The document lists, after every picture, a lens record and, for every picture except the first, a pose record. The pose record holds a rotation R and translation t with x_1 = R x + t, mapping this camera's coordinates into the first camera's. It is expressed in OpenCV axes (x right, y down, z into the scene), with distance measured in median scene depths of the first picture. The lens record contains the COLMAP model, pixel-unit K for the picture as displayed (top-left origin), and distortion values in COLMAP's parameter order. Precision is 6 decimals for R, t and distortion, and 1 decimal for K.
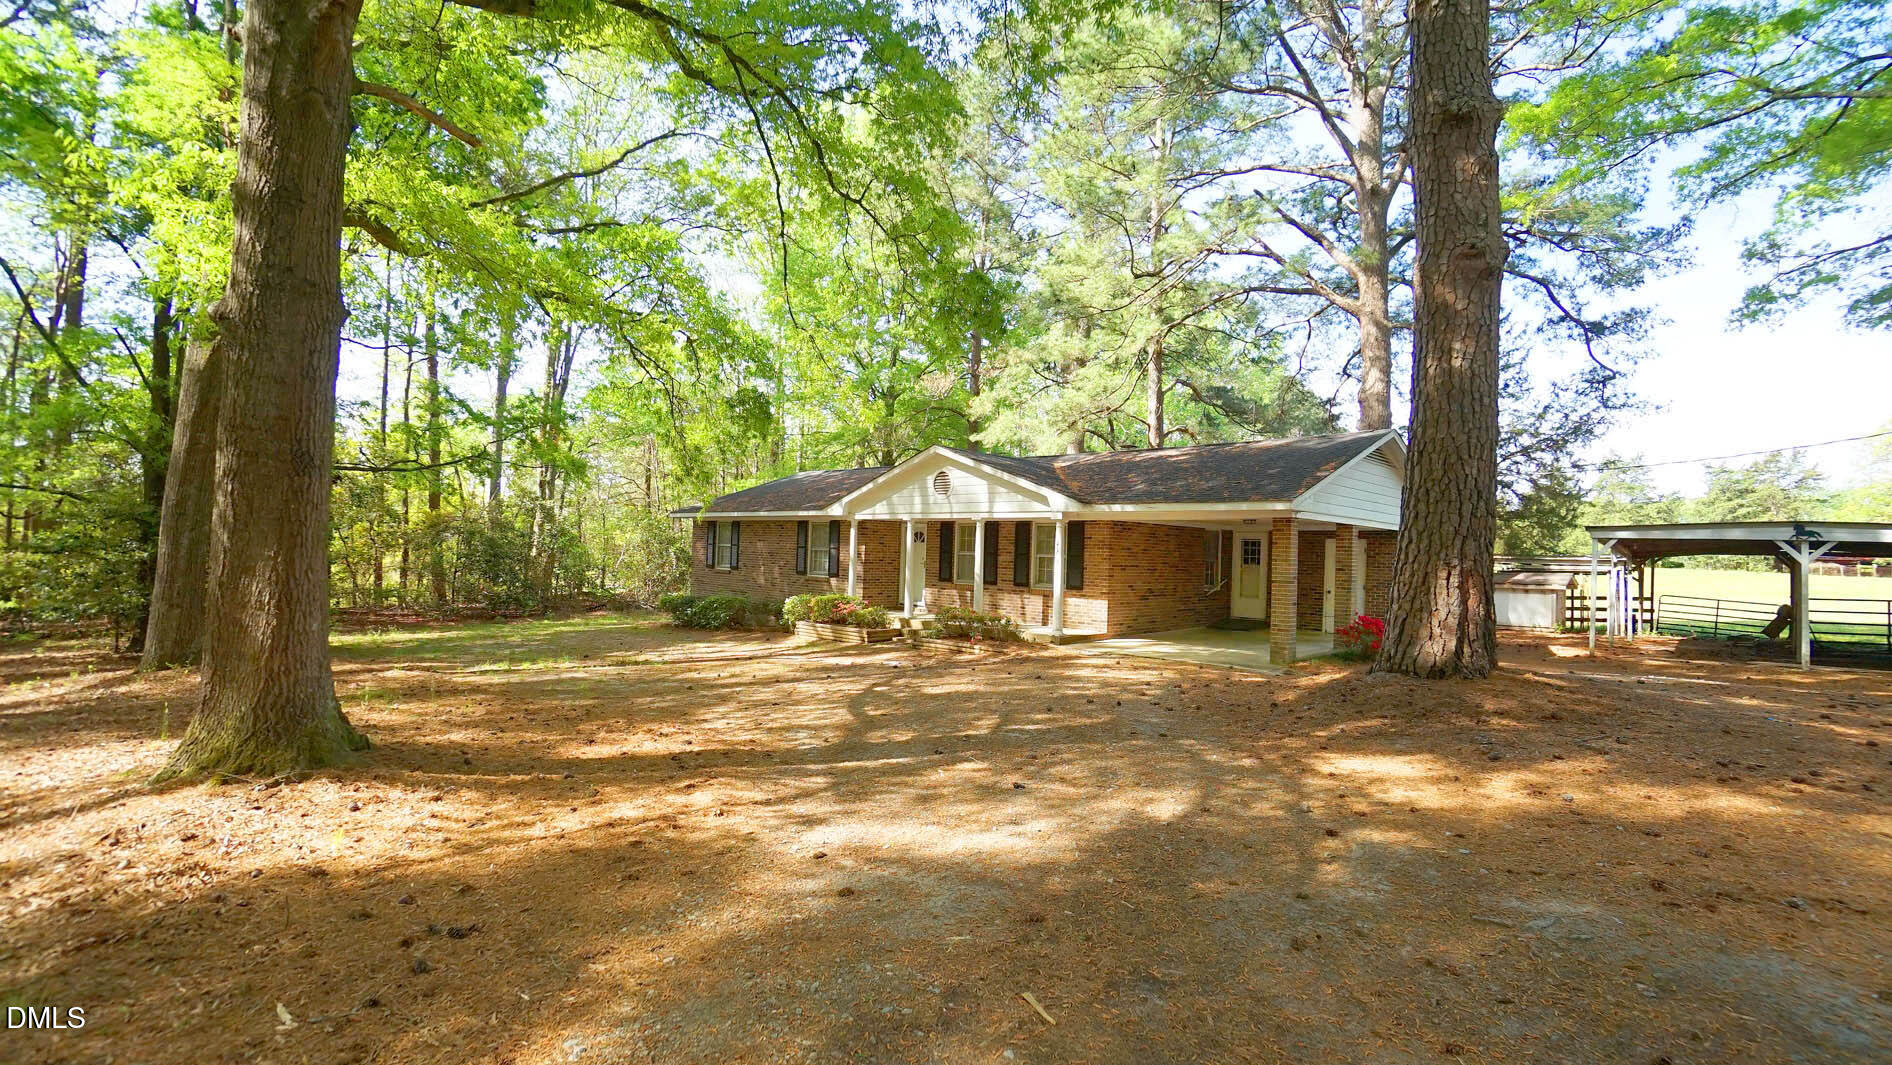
lens RADIAL K [[815.9, 0, 944.7], [0, 815.9, 534.9], [0, 0, 1]] dist [-0.002119, -0.000231]
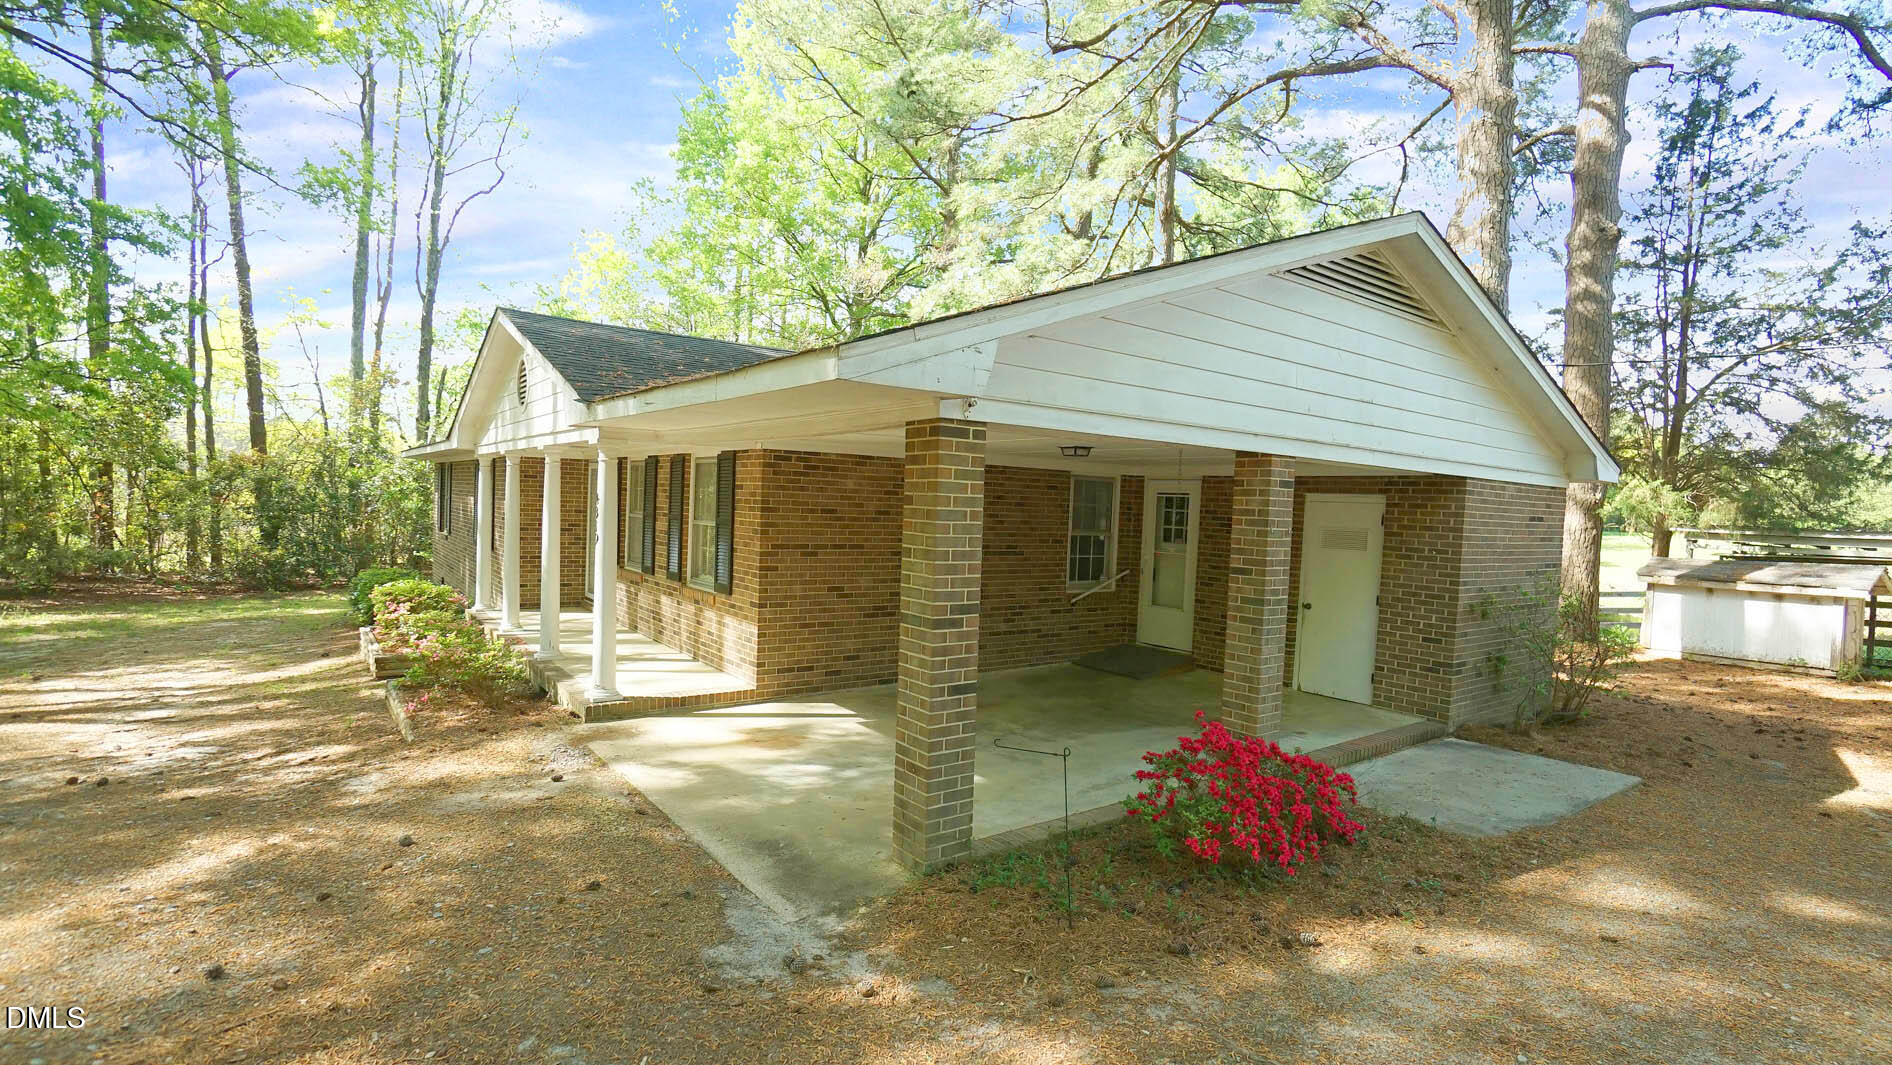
lens RADIAL K [[852.6, 0, 947.8], [0, 852.6, 530.7], [0, 0, 1]] dist [0.004457, 0.001601]
pose [[0.989054, 0.016423, -0.146635, 0.231487], [-0.009283, 0.998743, 0.049249, 0.002507], [0.147259, -0.047348, 0.987964, 0.330203]]
